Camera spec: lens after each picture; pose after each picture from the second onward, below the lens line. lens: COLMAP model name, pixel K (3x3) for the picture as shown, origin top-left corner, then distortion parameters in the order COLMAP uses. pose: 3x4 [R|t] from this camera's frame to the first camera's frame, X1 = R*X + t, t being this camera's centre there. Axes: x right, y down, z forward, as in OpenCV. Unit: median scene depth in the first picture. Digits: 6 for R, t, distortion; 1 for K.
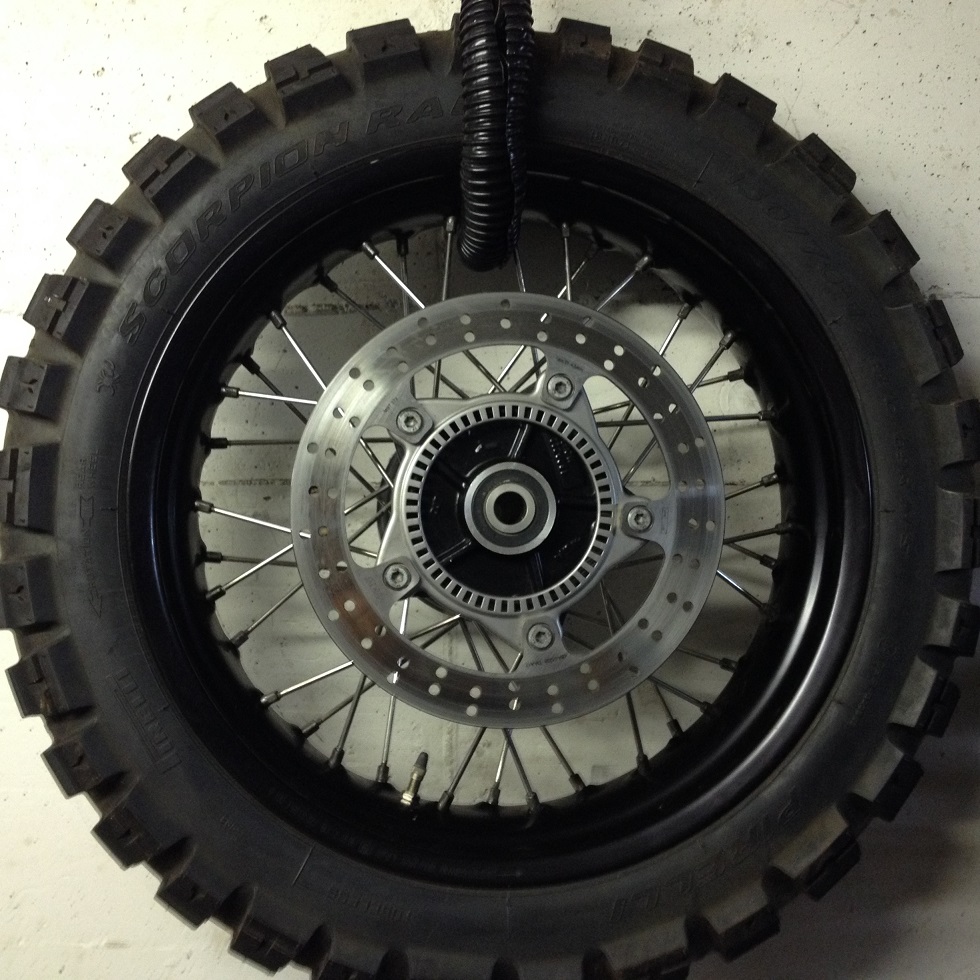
lens RADIAL K [[1155.3, 0, 482.6], [0, 1155.3, 491.6], [0, 0, 1]] dist [0.063913, 0.000000]
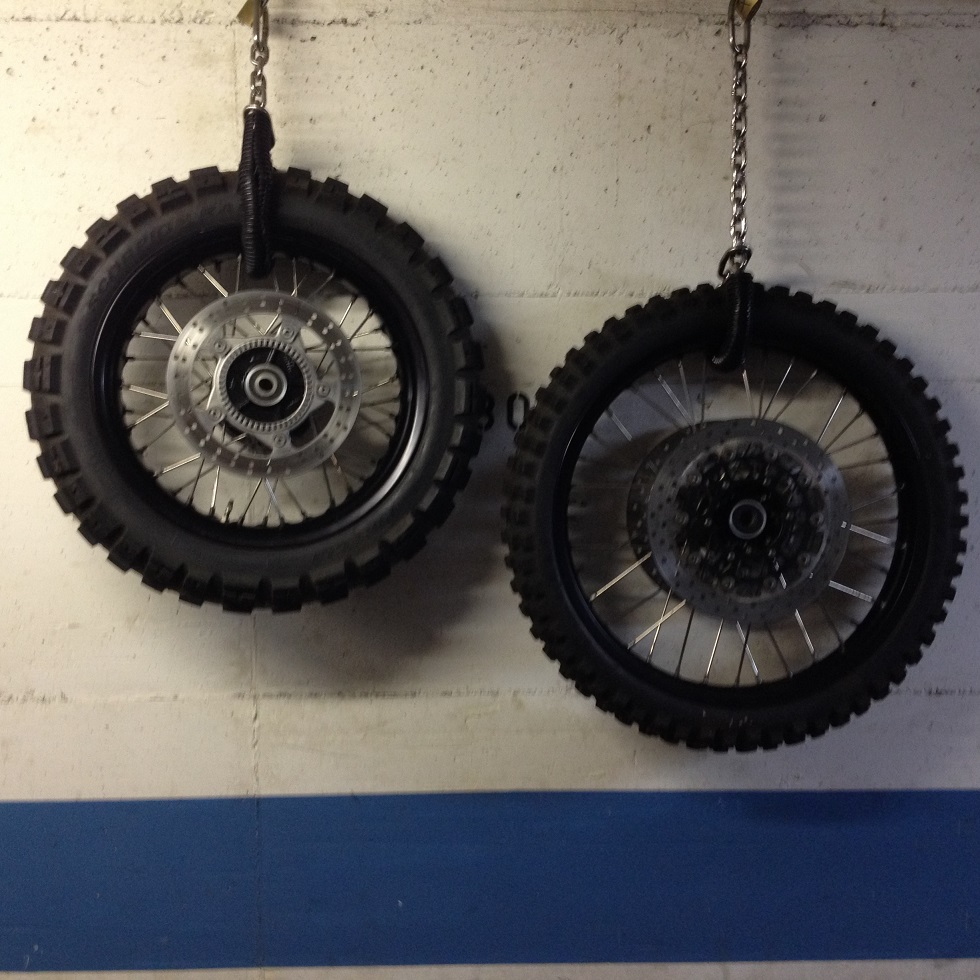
lens RADIAL K [[1155.3, 0, 495.5], [0, 1155.3, 487.3], [0, 0, 1]] dist [0.063913, 0.000000]
pose [[0.991714, -0.011712, 0.127932, 0.175114], [0.010076, 0.999859, 0.013423, 0.186710], [-0.128071, -0.012023, 0.991692, -1.308799]]
